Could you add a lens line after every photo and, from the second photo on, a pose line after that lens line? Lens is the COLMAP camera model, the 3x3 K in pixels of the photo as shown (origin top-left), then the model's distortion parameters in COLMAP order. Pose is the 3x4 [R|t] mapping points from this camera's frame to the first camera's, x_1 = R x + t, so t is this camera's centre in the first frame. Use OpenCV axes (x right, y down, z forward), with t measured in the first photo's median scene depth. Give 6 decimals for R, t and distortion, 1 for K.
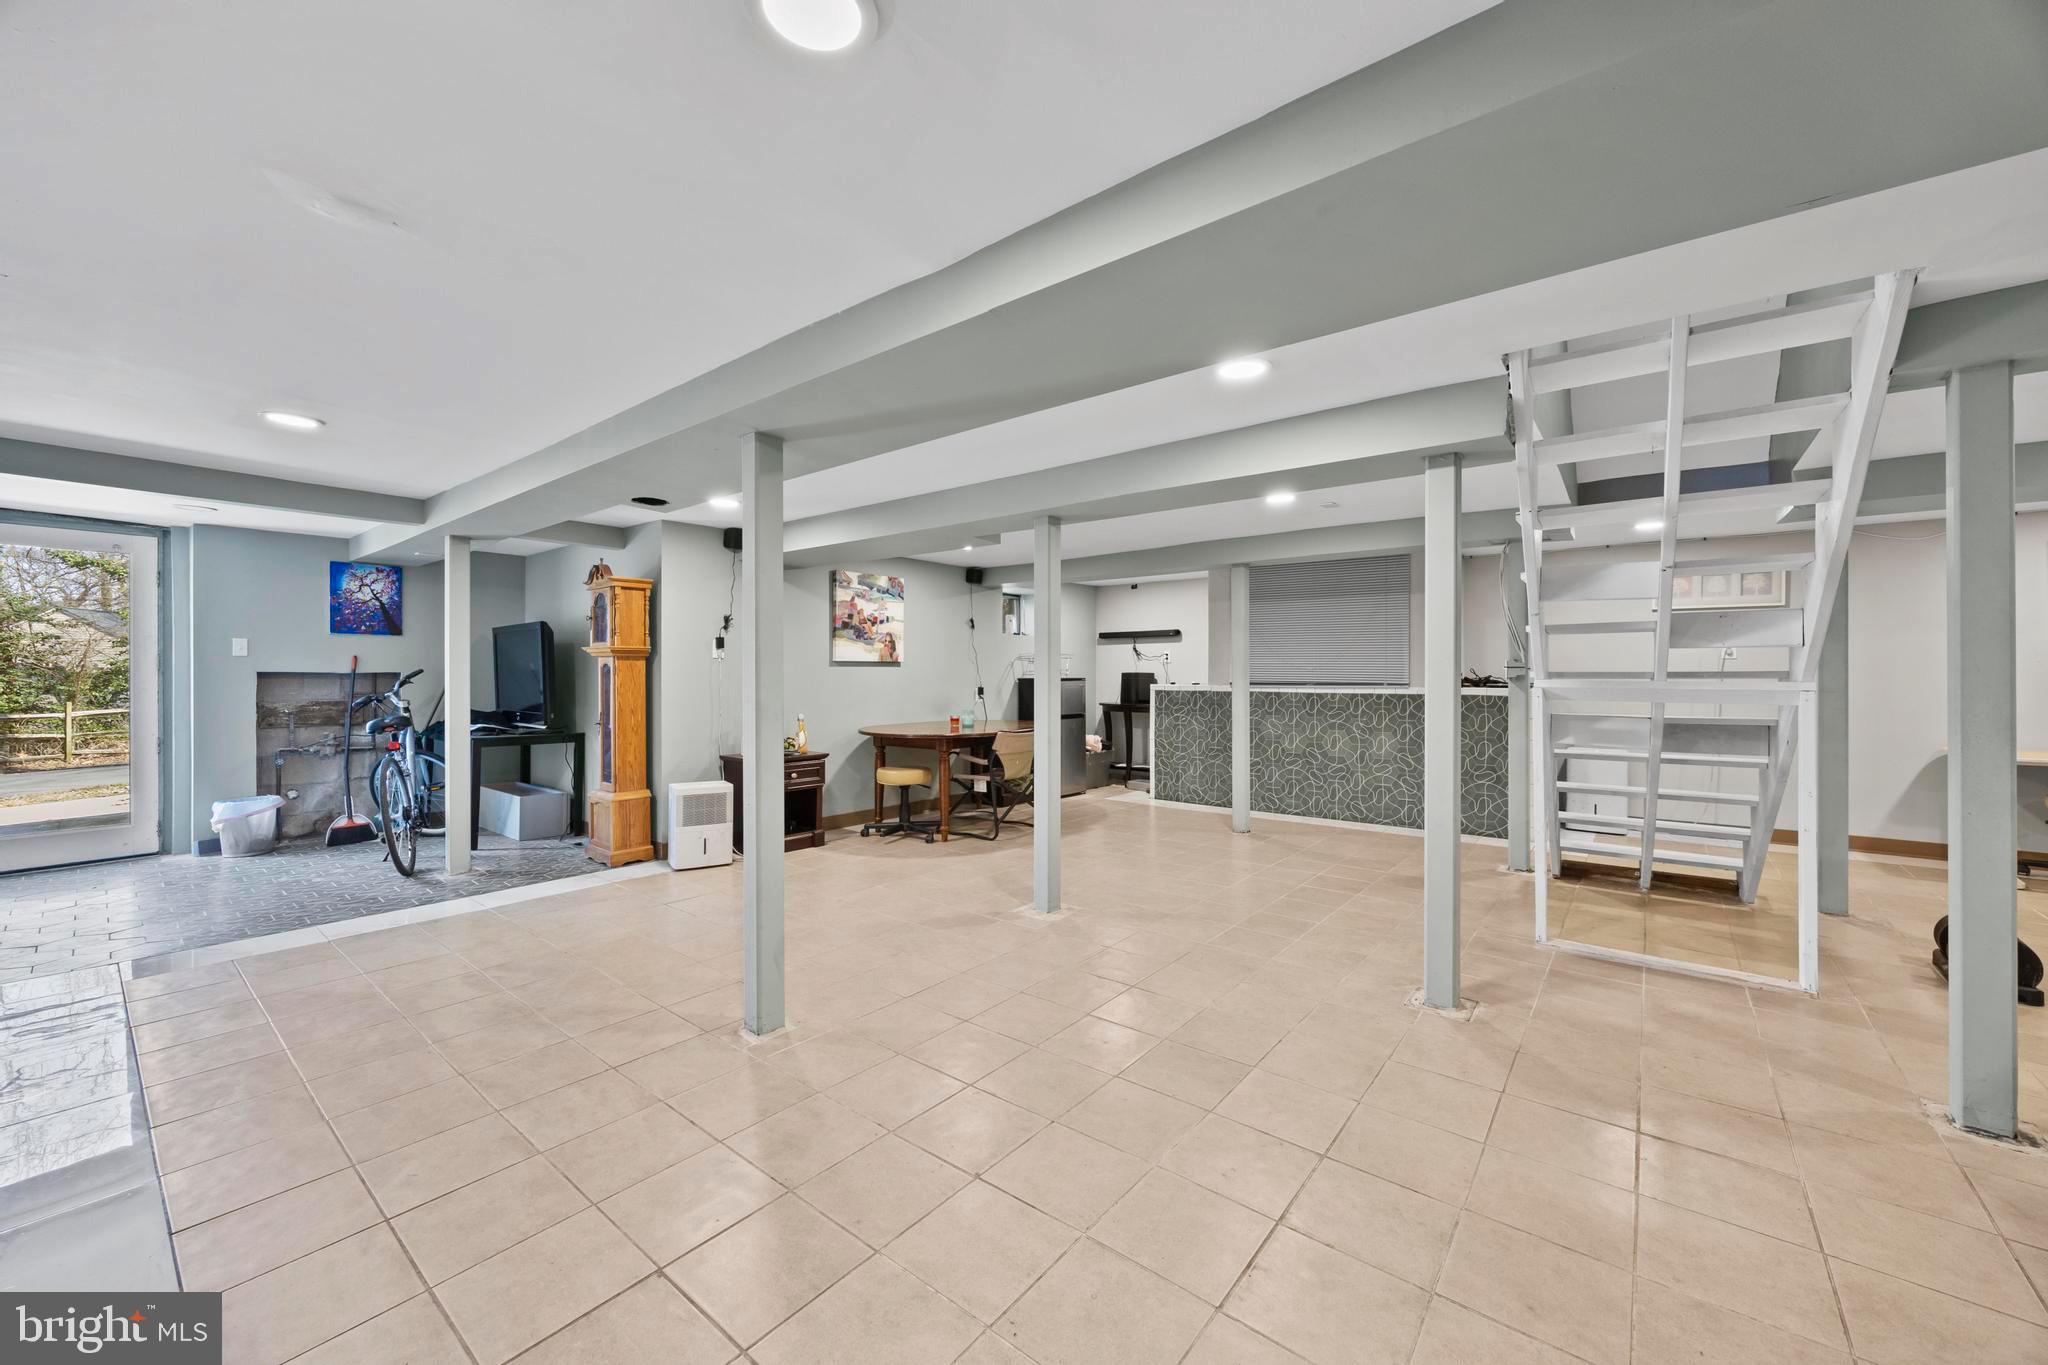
lens RADIAL K [[781.3, 0, 1029.8], [0, 781.3, 675.1], [0, 0, 1]] dist [-0.004994, -0.000134]
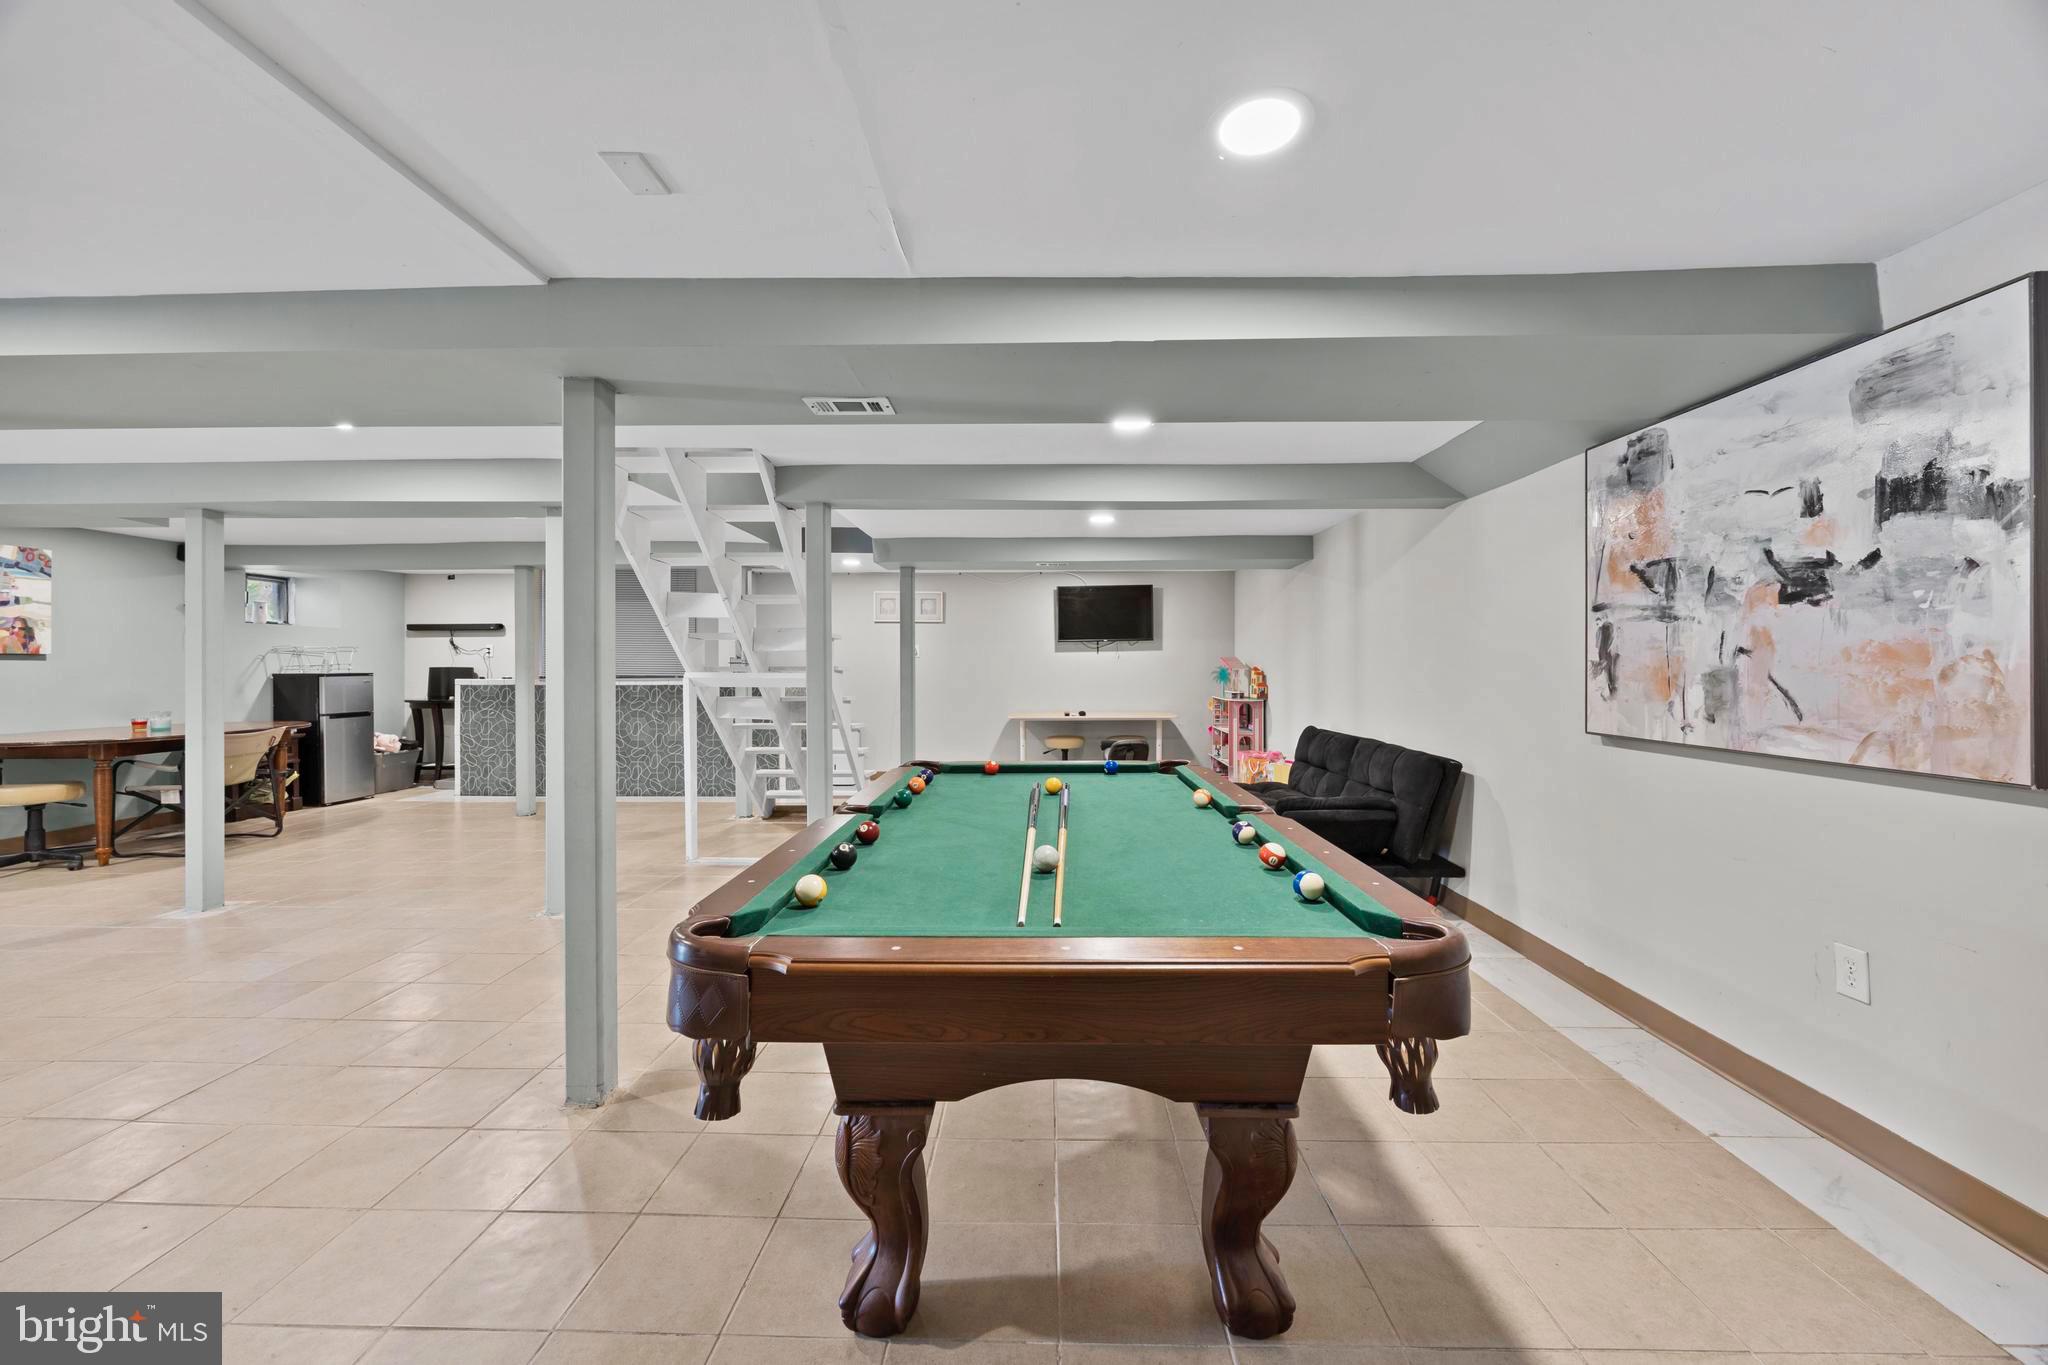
lens RADIAL K [[779.2, 0, 1033.9], [0, 779.2, 663.3], [0, 0, 1]] dist [-0.003758, -0.000251]
pose [[0.788984, 0.002290, 0.614410, 0.151887], [0.001779, 0.999980, -0.006012, -0.000905], [-0.614412, 0.005836, 0.788964, -0.256300]]
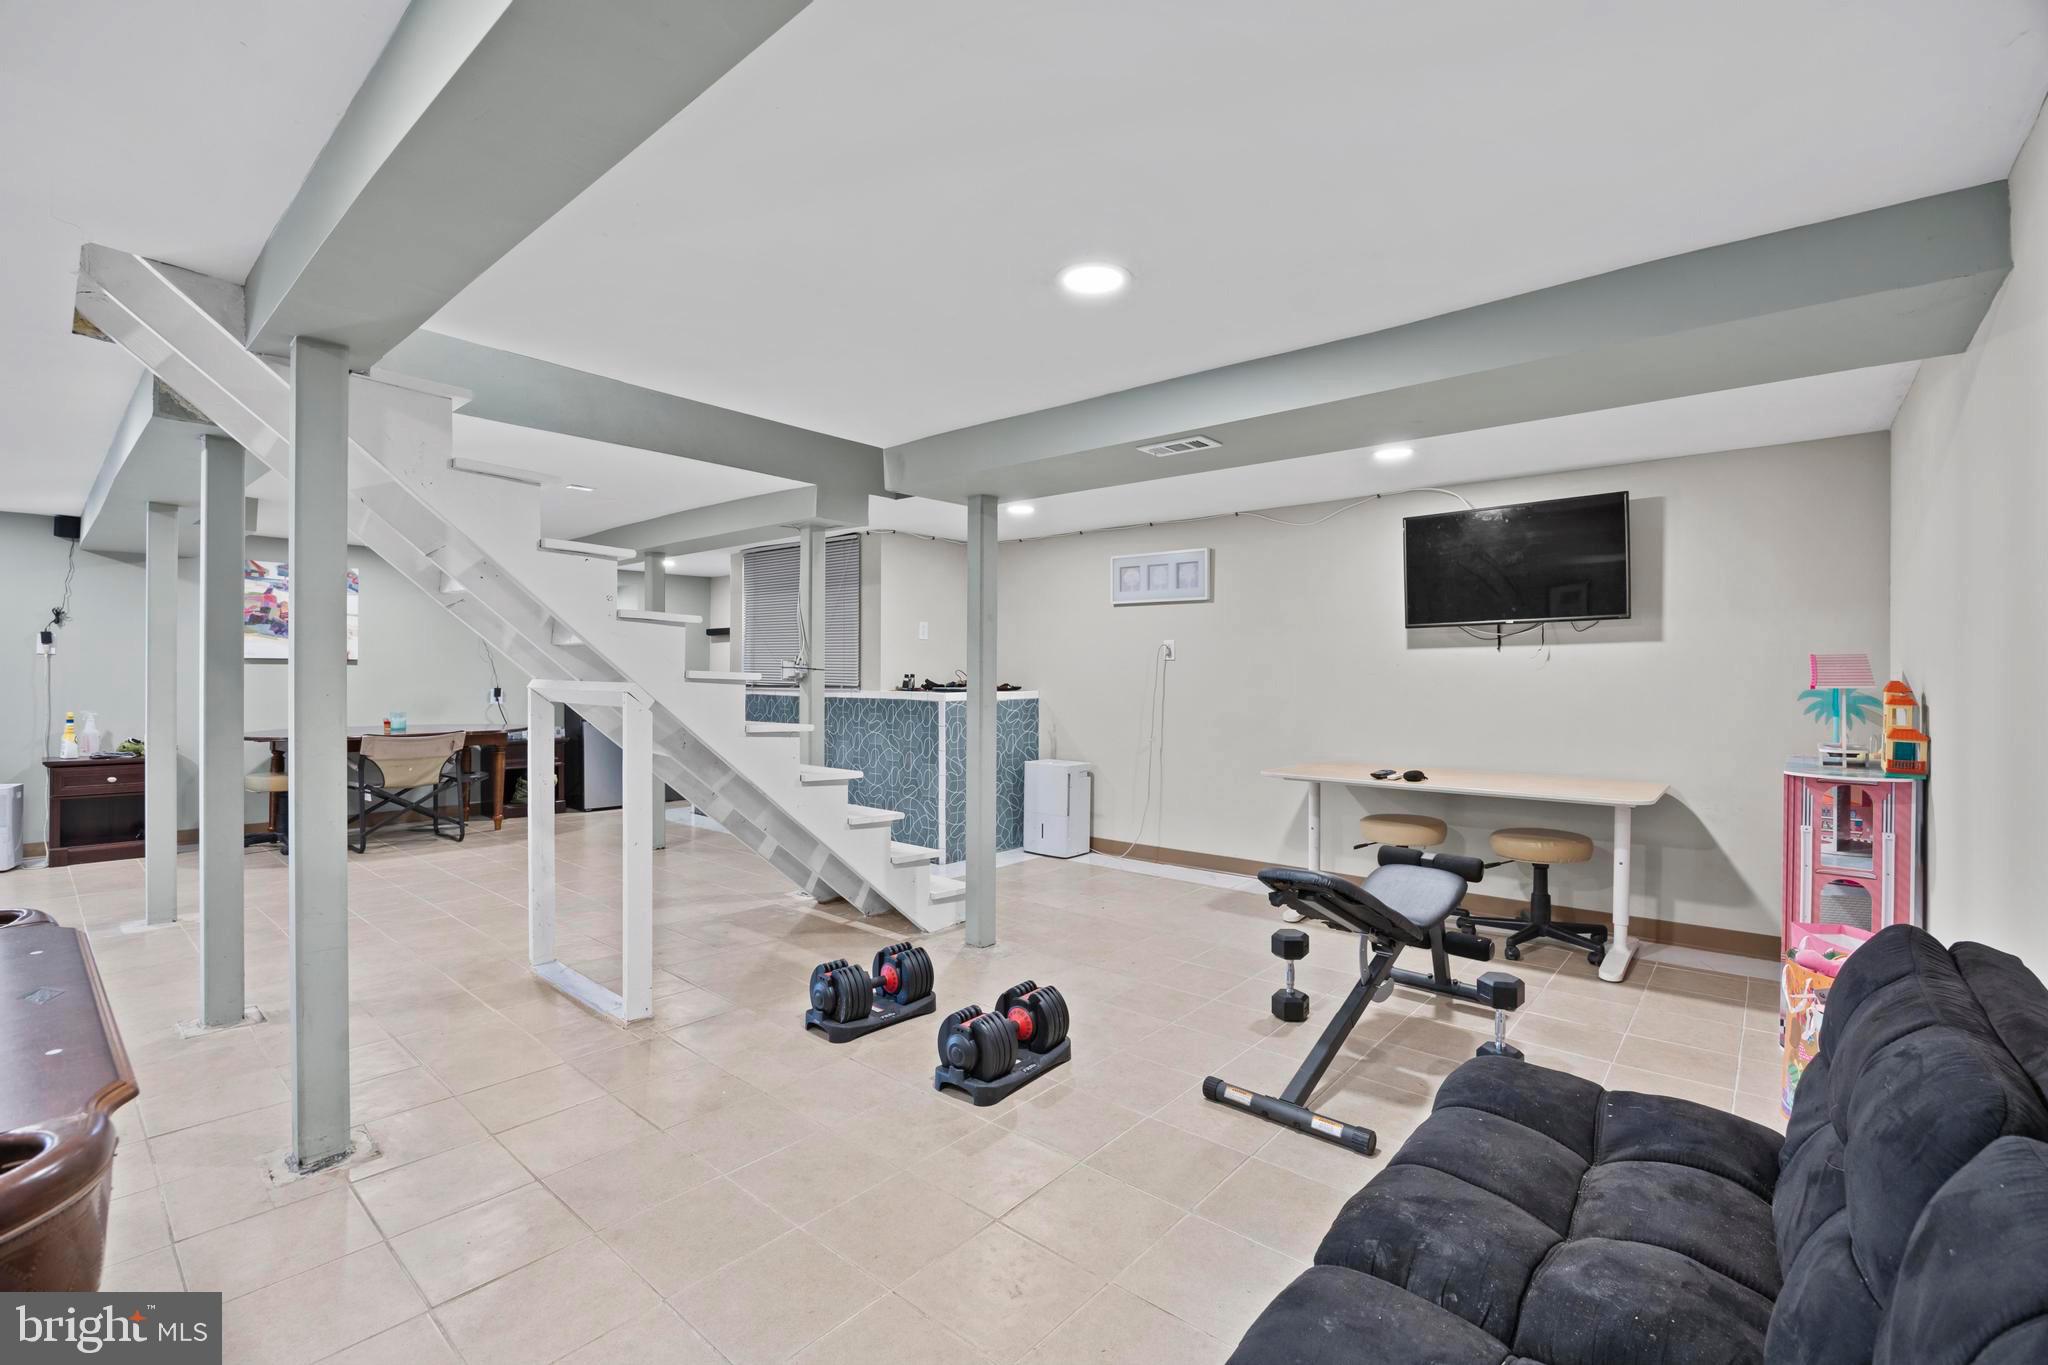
lens RADIAL K [[906.6, 0, 1027.2], [0, 906.6, 669.7], [0, 0, 1]] dist [-0.008930, 0.000534]
pose [[0.999268, 0.005644, -0.037842, 0.688912], [-0.005923, 0.999956, -0.007255, -0.001812], [0.037799, 0.007474, 0.999257, -0.030321]]
